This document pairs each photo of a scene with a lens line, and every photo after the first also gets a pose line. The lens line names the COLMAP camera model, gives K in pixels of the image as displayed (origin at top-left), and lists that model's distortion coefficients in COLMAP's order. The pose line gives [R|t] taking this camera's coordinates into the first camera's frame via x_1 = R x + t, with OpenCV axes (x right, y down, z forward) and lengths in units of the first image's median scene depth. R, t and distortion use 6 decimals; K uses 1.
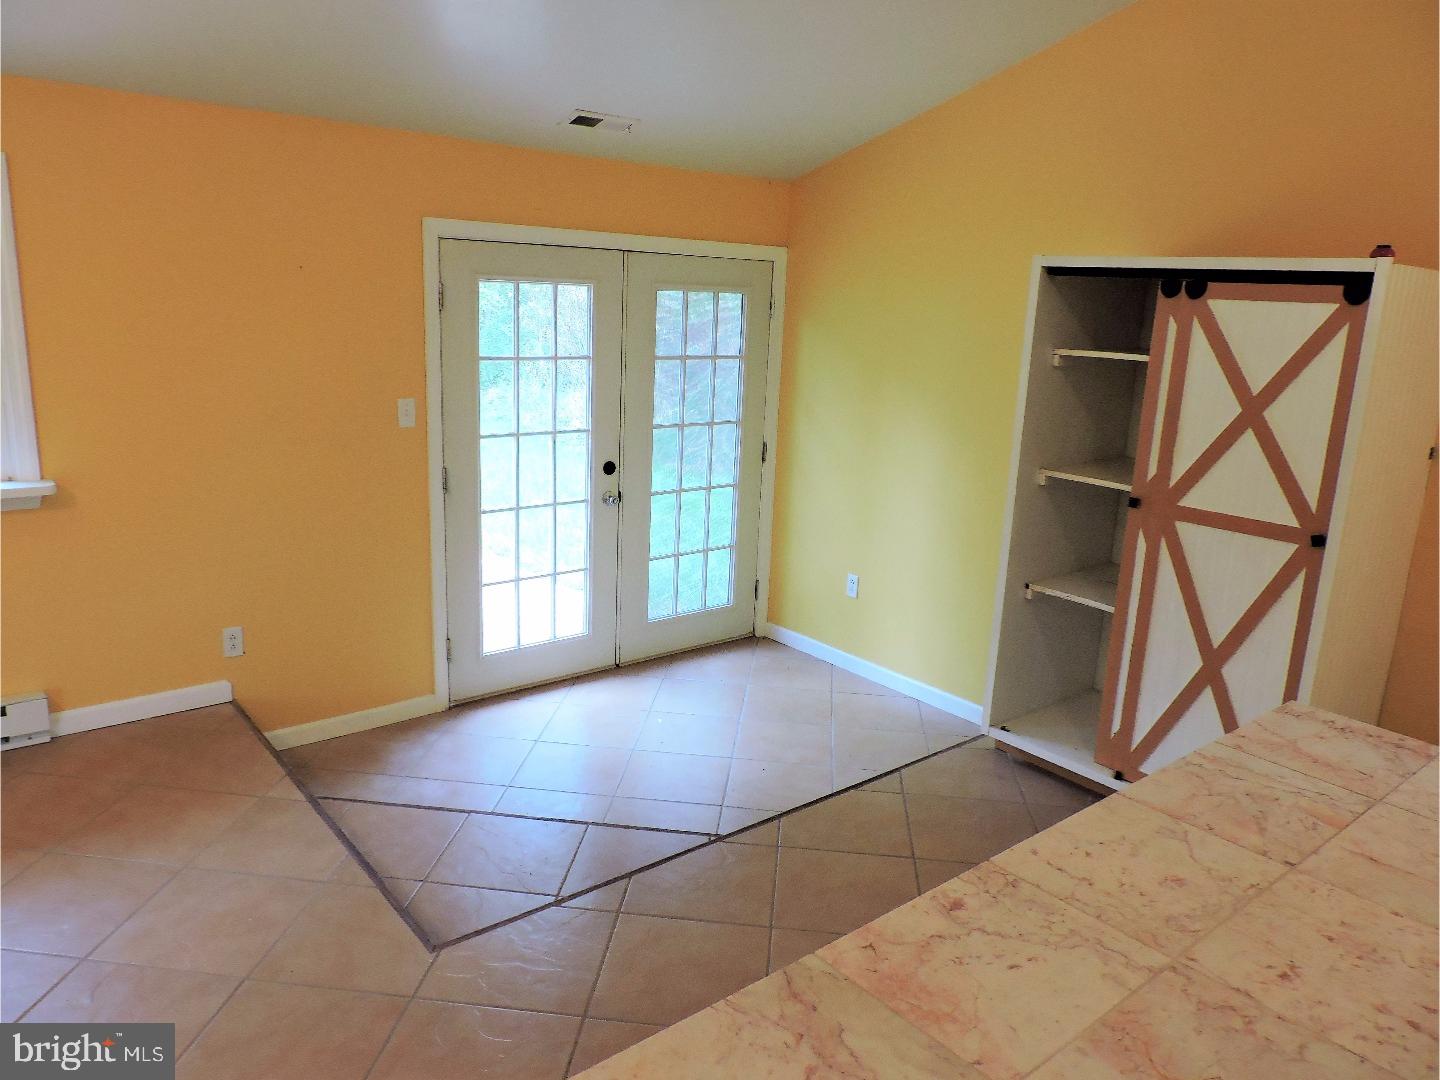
lens RADIAL K [[1024.3, 0, 724.4], [0, 1024.3, 539.4], [0, 0, 1]] dist [-0.014921, -0.001994]
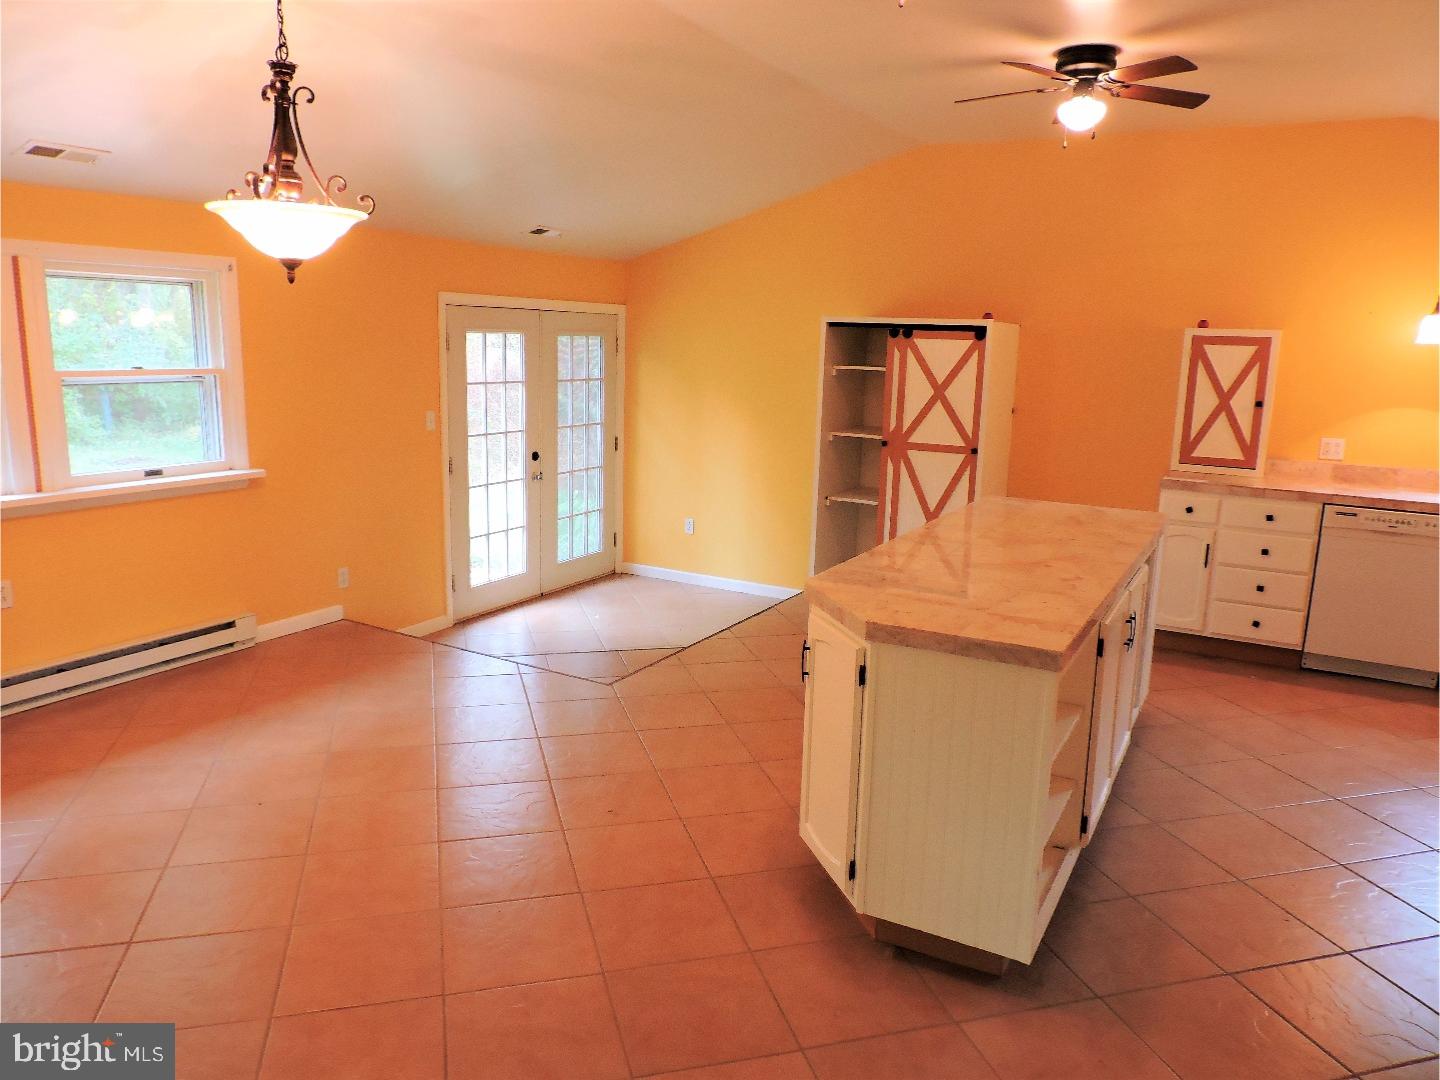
lens RADIAL K [[1024.3, 0, 724.2], [0, 1024.3, 543.1], [0, 0, 1]] dist [-0.014921, -0.001994]
pose [[0.929143, -0.087742, 0.359157, -0.549273], [0.097069, 0.995246, -0.007978, 0.127472], [-0.356749, 0.042276, 0.933243, -0.639193]]
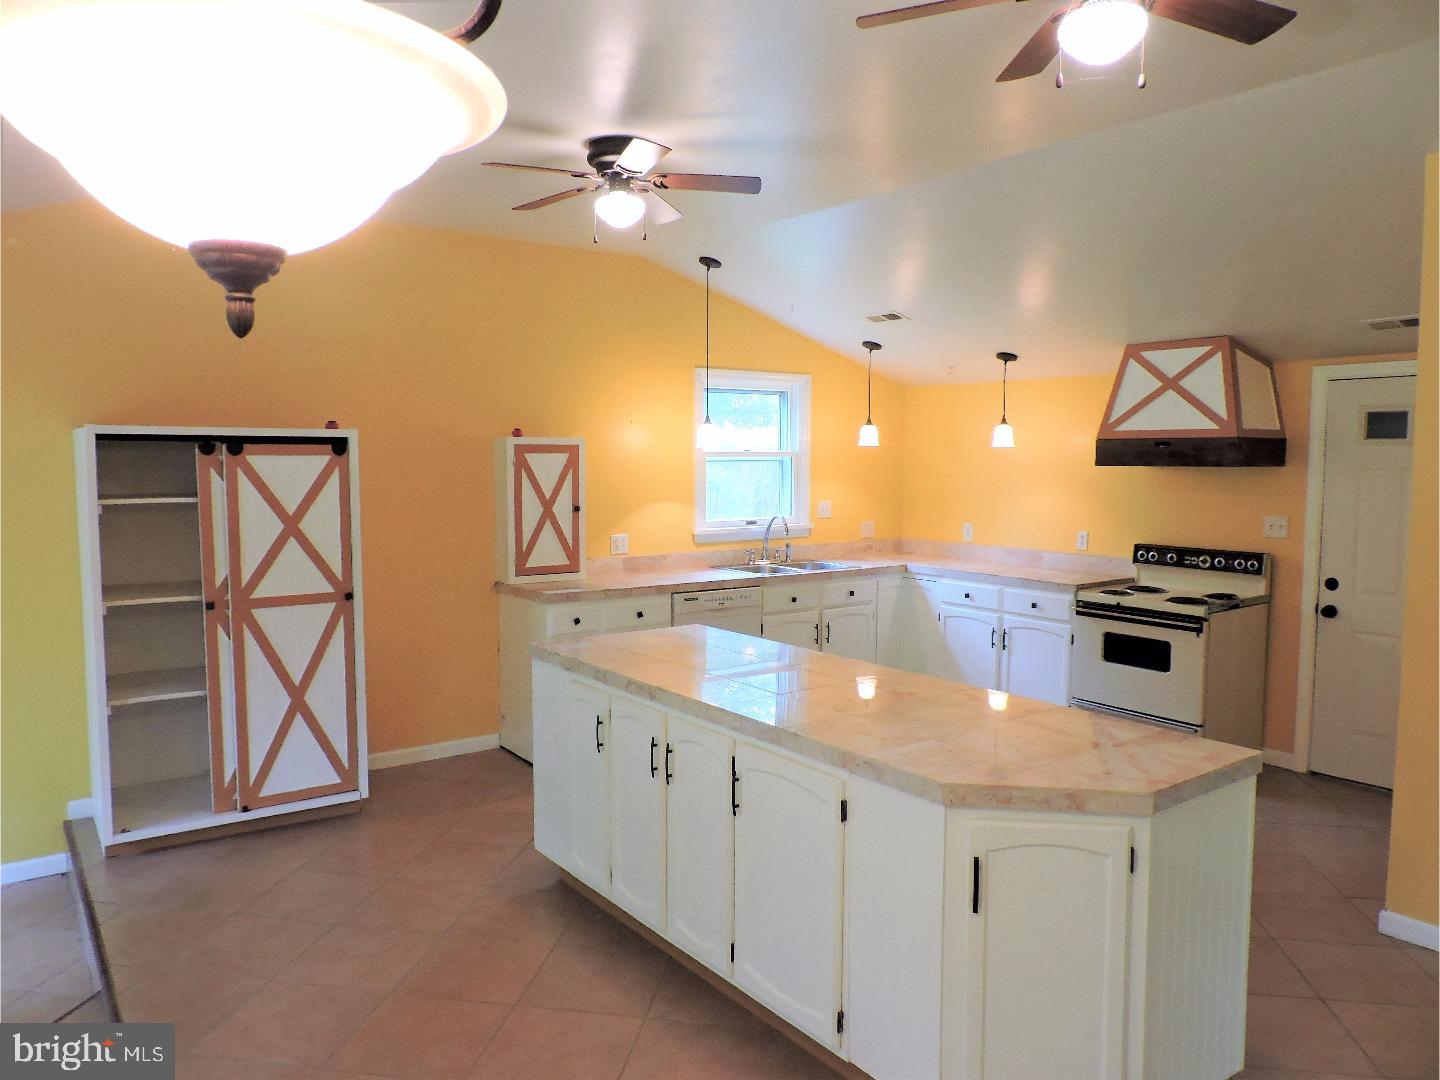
lens RADIAL K [[1024.3, 0, 728.5], [0, 1024.3, 531.7], [0, 0, 1]] dist [-0.014921, -0.001994]
pose [[0.050287, -0.113766, 0.992234, -0.815226], [0.234725, 0.967010, 0.098978, -0.095663], [-0.970760, 0.227925, 0.075332, 0.206846]]
